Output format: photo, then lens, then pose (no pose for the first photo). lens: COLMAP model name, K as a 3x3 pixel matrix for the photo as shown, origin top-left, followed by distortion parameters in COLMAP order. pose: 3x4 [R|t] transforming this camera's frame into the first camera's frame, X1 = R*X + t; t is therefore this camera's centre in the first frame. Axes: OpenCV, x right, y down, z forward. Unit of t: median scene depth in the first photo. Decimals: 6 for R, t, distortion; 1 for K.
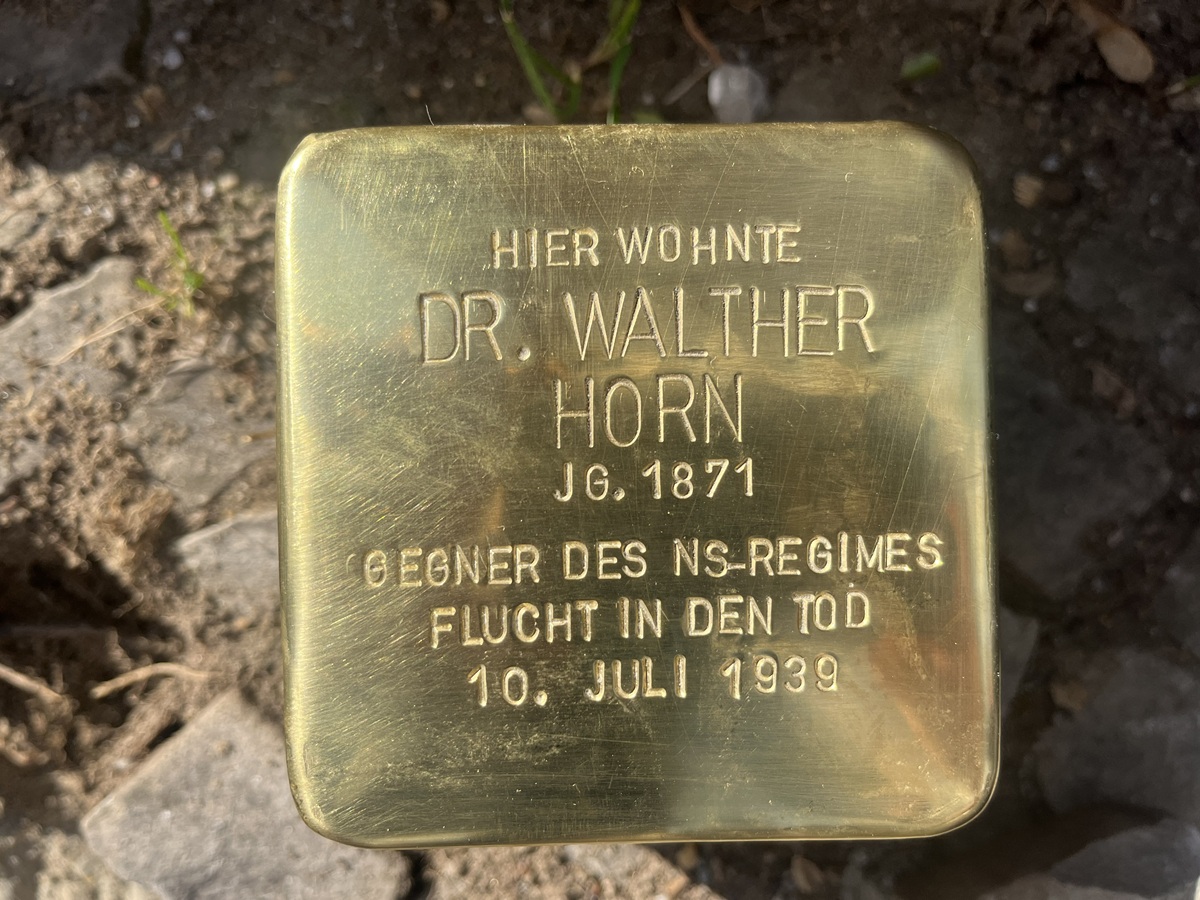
lens RADIAL K [[907.8, 0, 597.6], [0, 907.8, 448.7], [0, 0, 1]] dist [-0.025245, -0.002950]
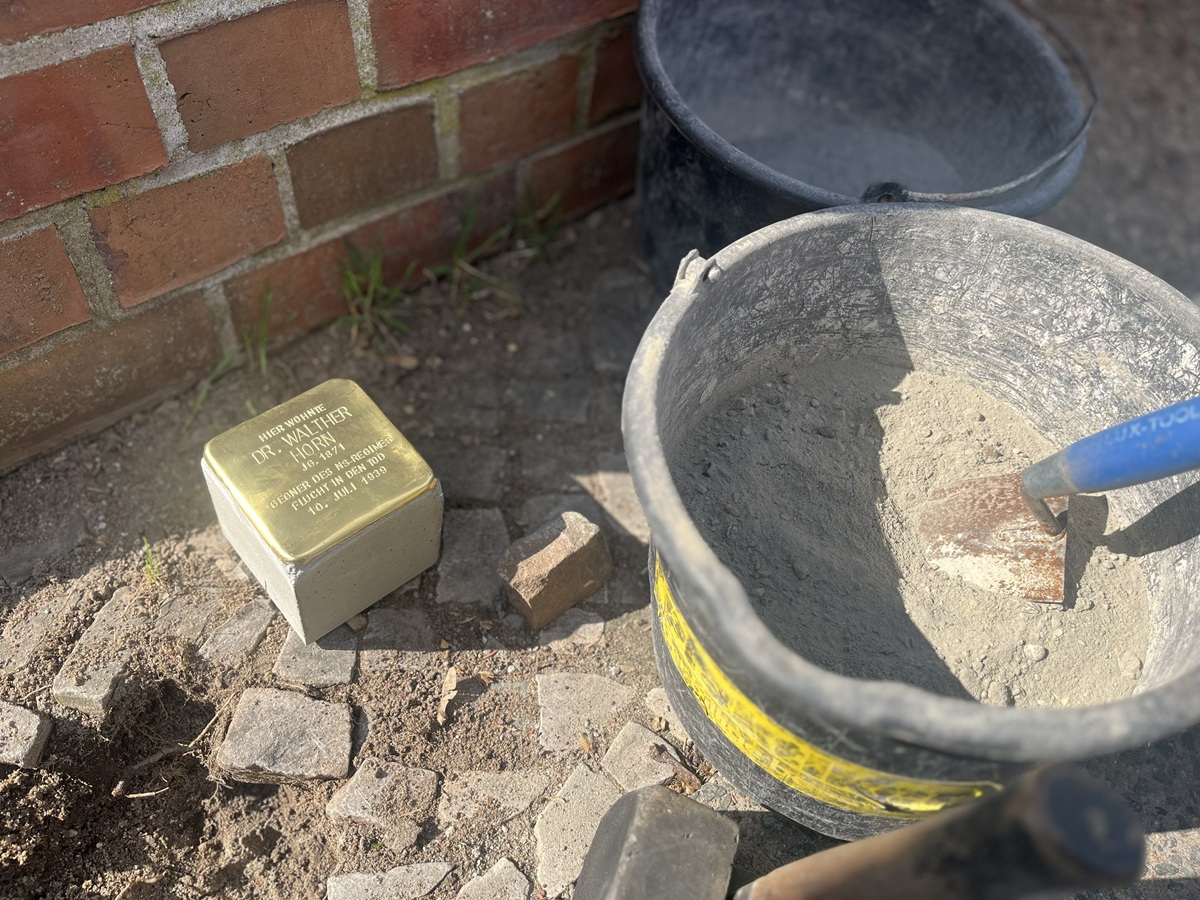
lens RADIAL K [[907.8, 0, 599.6], [0, 907.8, 451.3], [0, 0, 1]] dist [-0.025245, -0.002950]
pose [[0.751012, -0.476409, 0.457182, -0.503697], [0.646293, 0.672186, -0.361208, 1.351727], [-0.135229, 0.566745, 0.812720, -1.500118]]
